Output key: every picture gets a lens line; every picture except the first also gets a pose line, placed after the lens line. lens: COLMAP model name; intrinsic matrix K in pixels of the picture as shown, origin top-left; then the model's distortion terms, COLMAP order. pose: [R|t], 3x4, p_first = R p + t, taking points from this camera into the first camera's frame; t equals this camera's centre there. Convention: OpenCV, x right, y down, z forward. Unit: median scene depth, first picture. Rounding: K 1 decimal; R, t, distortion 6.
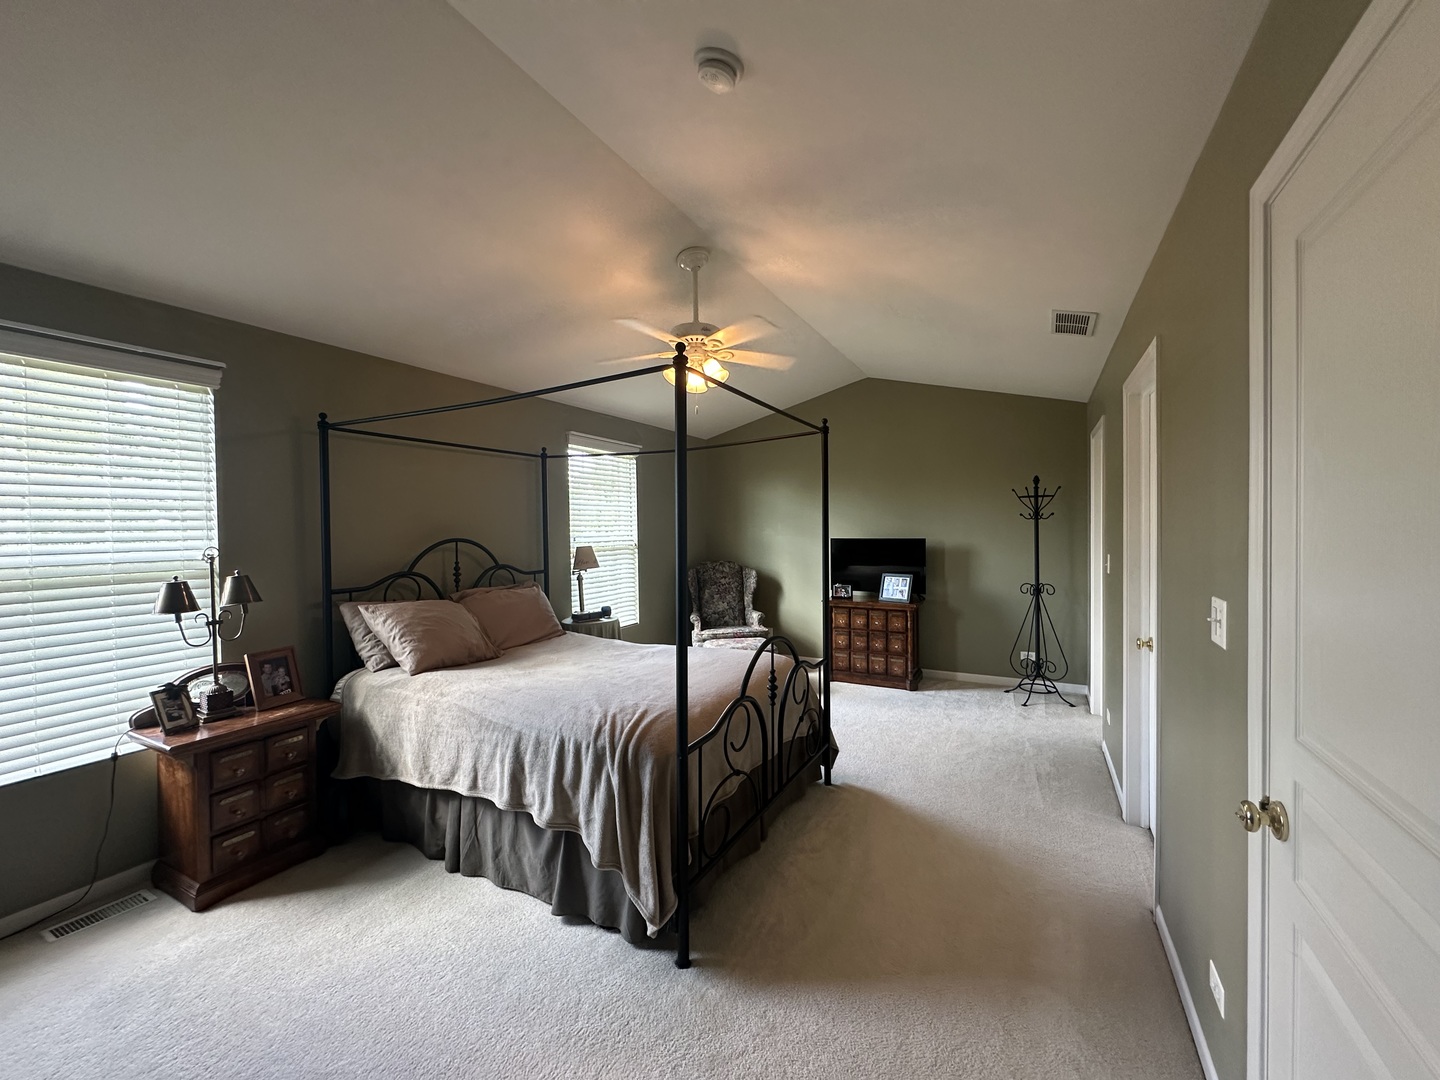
lens RADIAL K [[575.8, 0, 720.0], [0, 575.8, 540.0], [0, 0, 1]] dist [-0.004052, 0.000356]
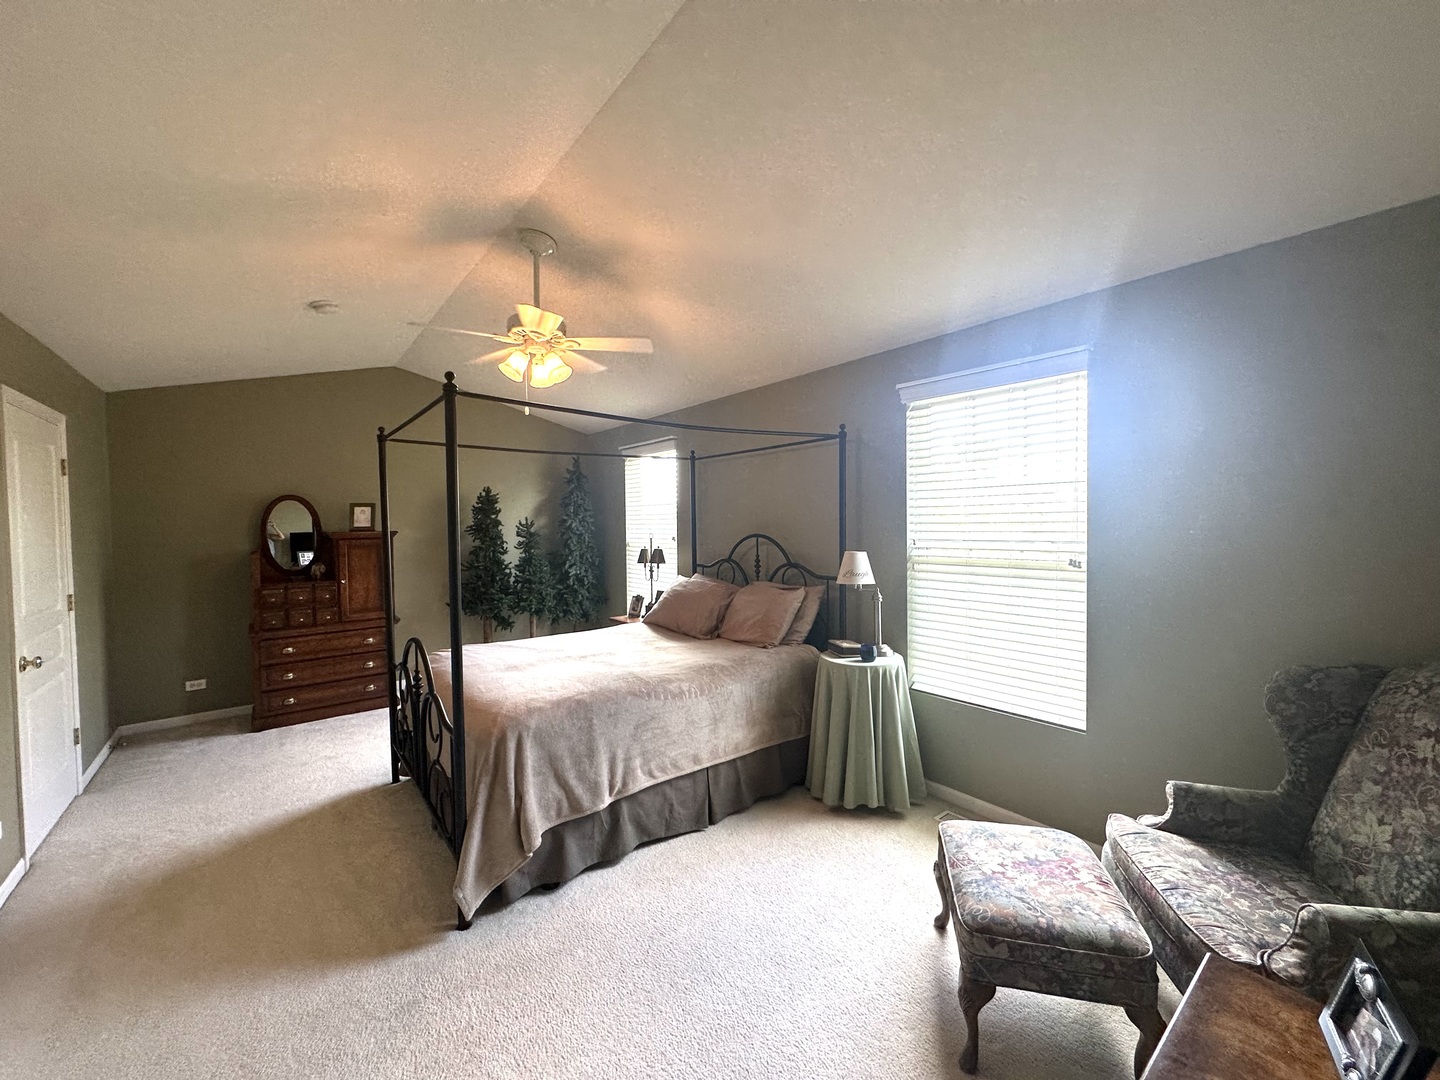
lens RADIAL K [[575.8, 0, 720.0], [0, 575.8, 540.0], [0, 0, 1]] dist [-0.004052, 0.000356]
pose [[-0.380754, 0.059910, -0.922734, 0.598891], [0.000414, 0.997910, 0.064620, -0.063161], [0.924676, 0.024222, -0.379983, 1.356328]]
